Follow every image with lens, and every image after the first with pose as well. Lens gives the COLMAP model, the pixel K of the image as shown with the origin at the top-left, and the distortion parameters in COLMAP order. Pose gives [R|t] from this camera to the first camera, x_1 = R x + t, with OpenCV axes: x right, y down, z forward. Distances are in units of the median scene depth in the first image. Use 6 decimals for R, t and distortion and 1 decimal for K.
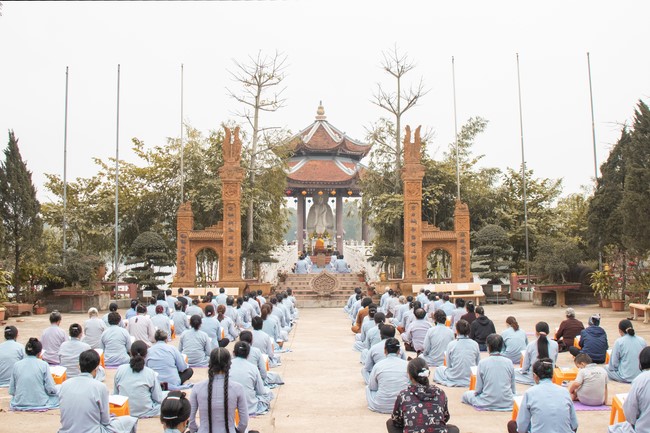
lens RADIAL K [[755.3, 0, 325.6], [0, 755.3, 217.2], [0, 0, 1]] dist [-0.124297, 0.000000]
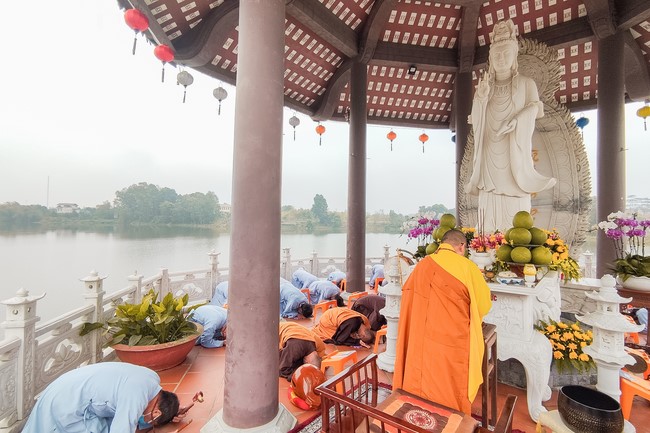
lens RADIAL K [[328.5, 0, 326.9], [0, 328.5, 211.4], [0, 0, 1]] dist [-0.004948, 0.012967]
pose [[0.796366, -0.006871, -0.604776, 0.008036], [0.007167, 0.999972, -0.001923, 0.015871], [0.604773, -0.002803, 0.796393, 0.907555]]
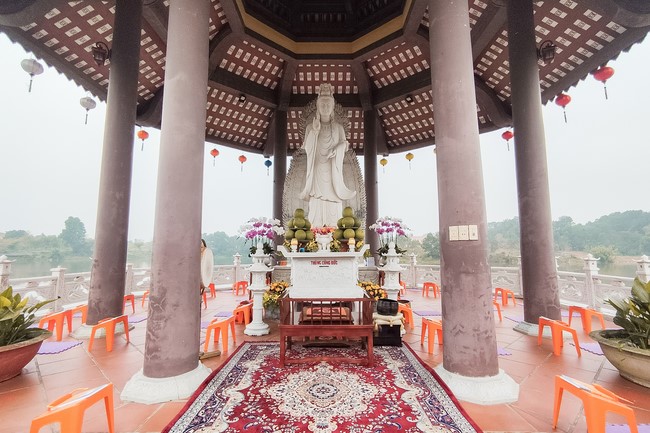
lens RADIAL K [[328.5, 0, 323.0], [0, 328.5, 210.7], [0, 0, 1]] dist [-0.004948, 0.012967]
pose [[0.999804, -0.006823, -0.018585, -0.005302], [0.005240, 0.996457, -0.083936, 0.024899], [0.019092, 0.083822, 0.996298, 0.884396]]
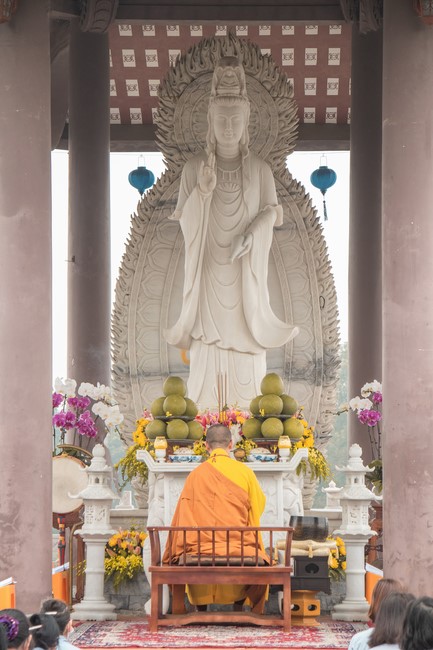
lens RADIAL K [[2484.5, 0, 220.0], [0, 2484.5, 323.6], [0, 0, 1]] dist [1.358782, 0.000000]
pose [[0.999840, -0.001695, -0.017788, -0.000950], [0.000993, 0.999223, -0.039390, 0.022834], [0.017841, 0.039366, 0.999066, 0.622586]]
